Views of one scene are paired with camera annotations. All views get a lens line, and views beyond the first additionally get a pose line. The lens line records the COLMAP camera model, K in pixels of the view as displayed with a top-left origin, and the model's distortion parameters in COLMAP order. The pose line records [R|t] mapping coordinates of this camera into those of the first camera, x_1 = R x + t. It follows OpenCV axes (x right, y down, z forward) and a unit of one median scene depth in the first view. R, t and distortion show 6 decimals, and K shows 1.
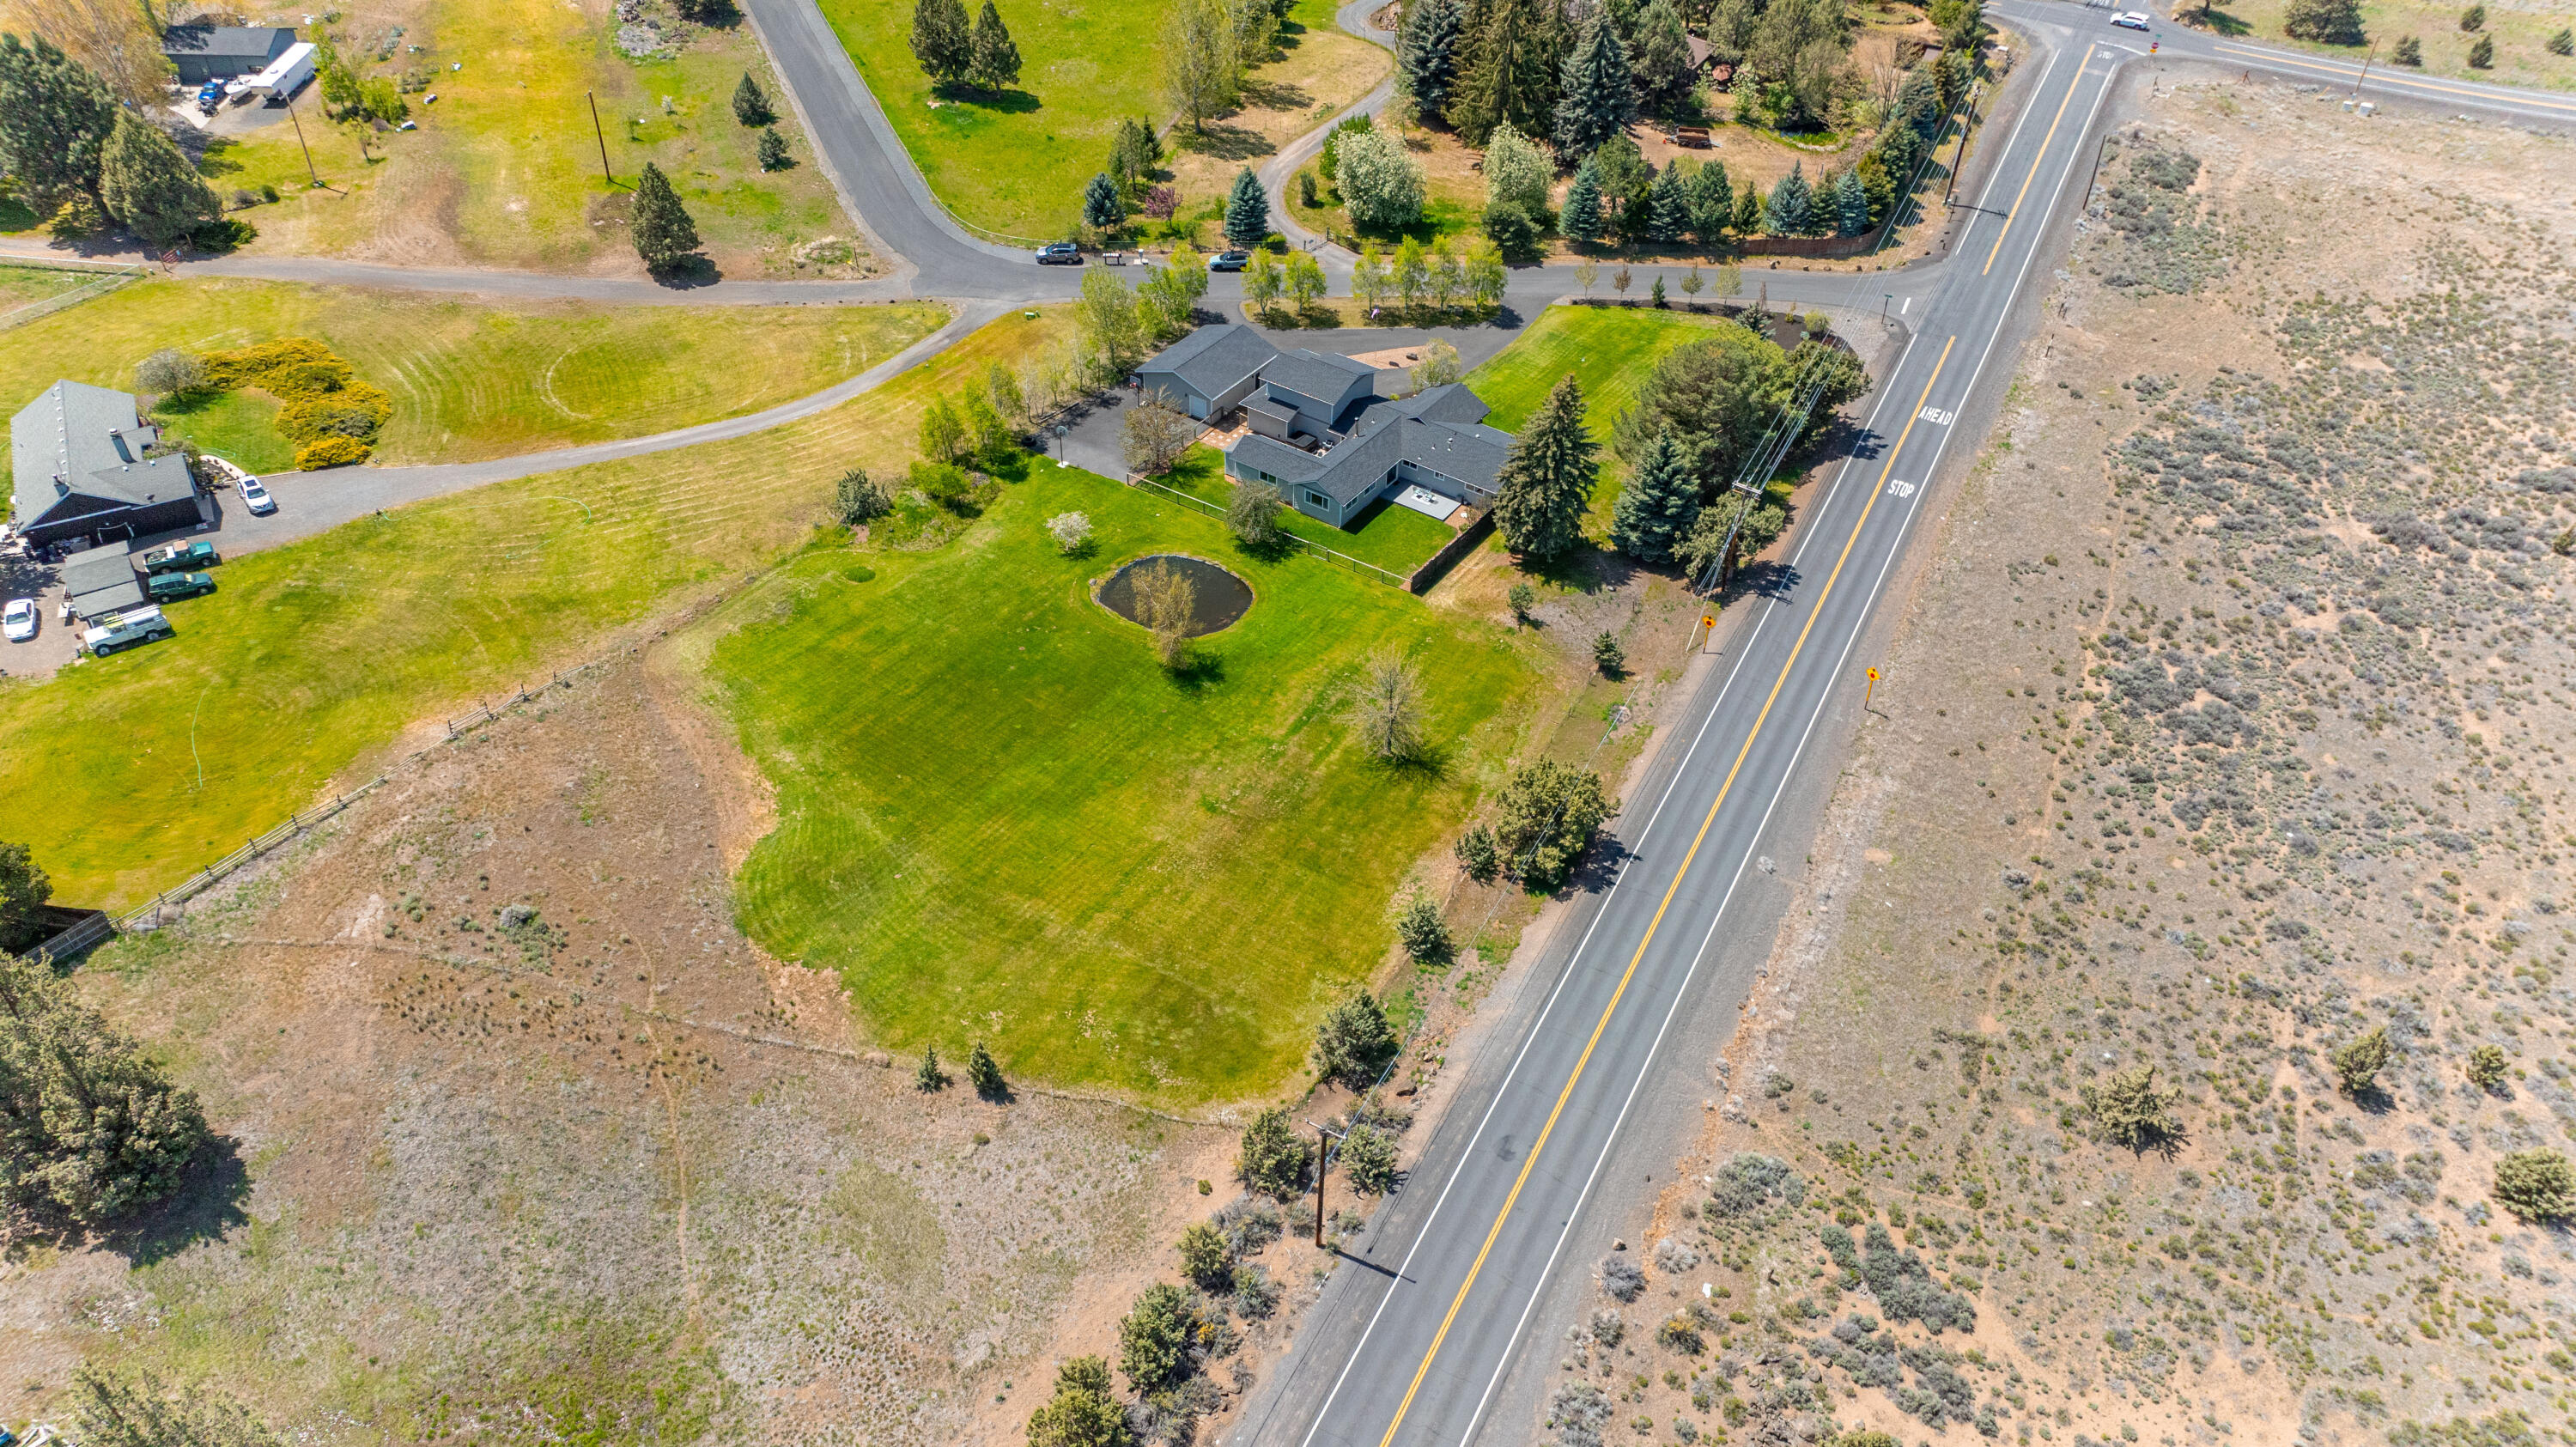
lens RADIAL K [[1793.8, 0, 1288.0], [0, 1793.8, 723.5], [0, 0, 1]] dist [-0.023993, 0.004125]
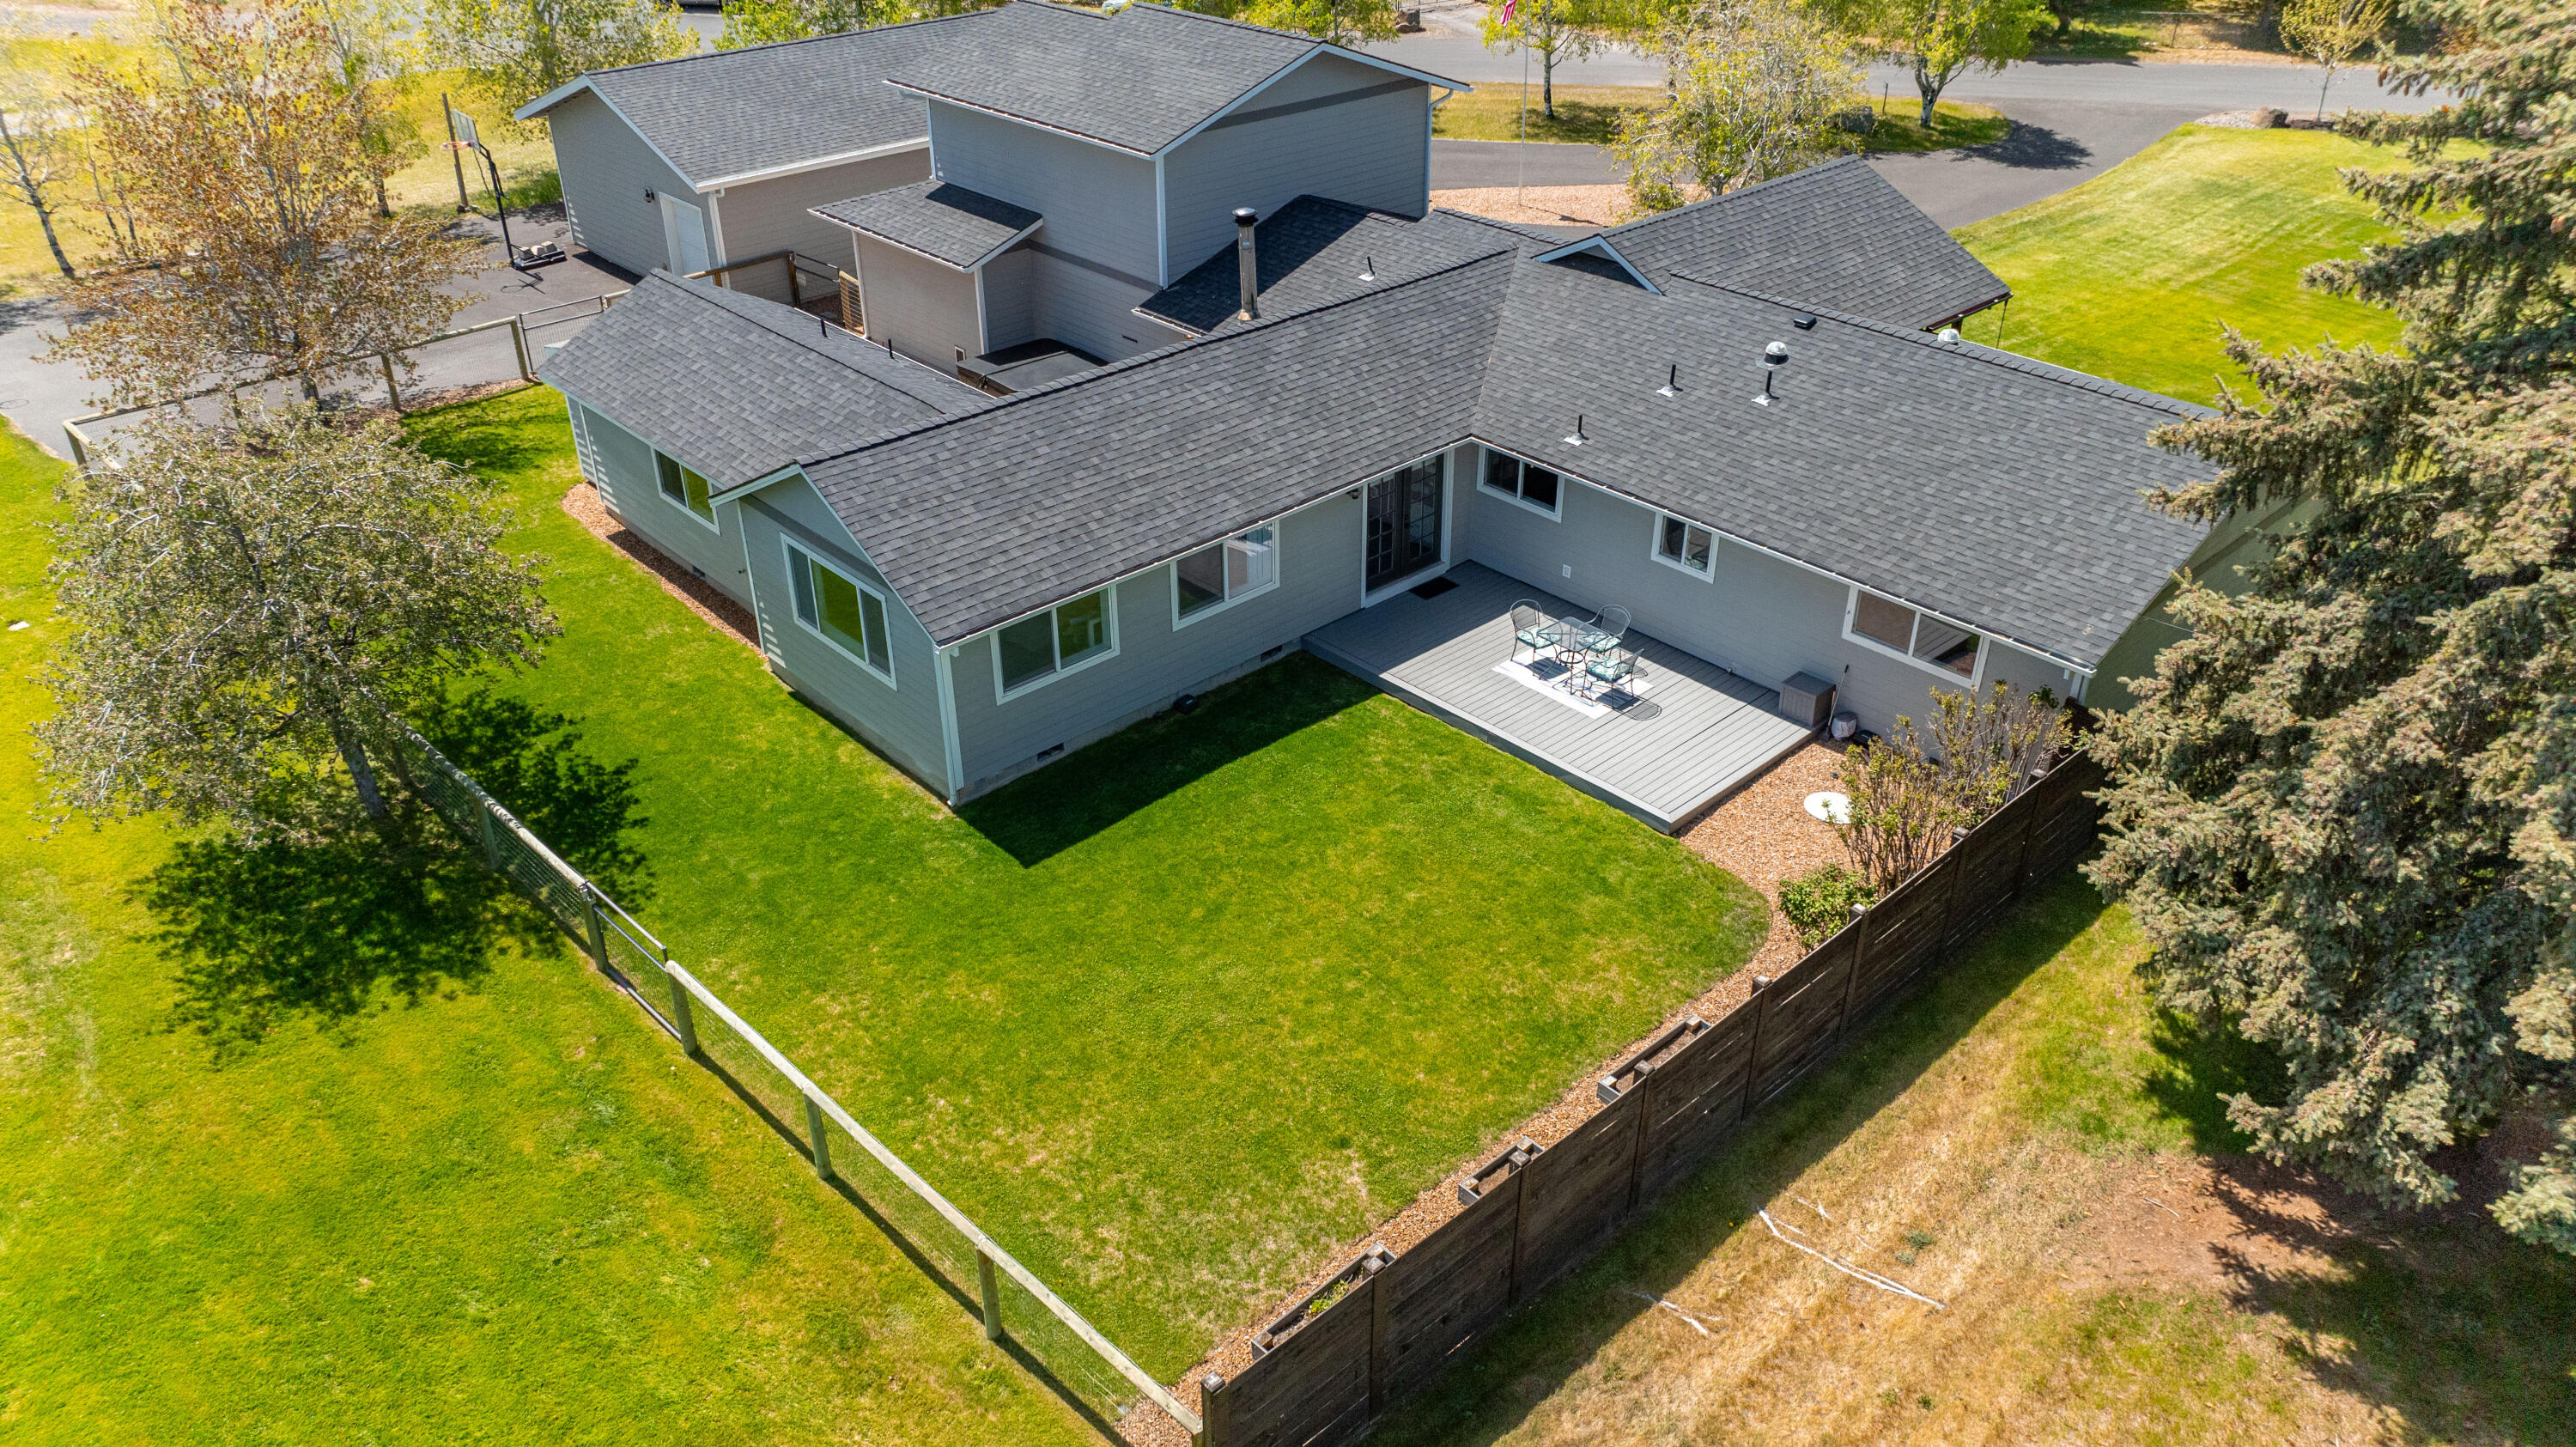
lens RADIAL K [[1793.8, 0, 1288.0], [0, 1793.8, 723.5], [0, 0, 1]] dist [-0.023993, 0.004125]
pose [[0.976653, 0.091165, -0.194520, 0.087343], [-0.121029, 0.981612, -0.147614, -0.100710], [0.177486, 0.167710, 0.969728, 0.890312]]
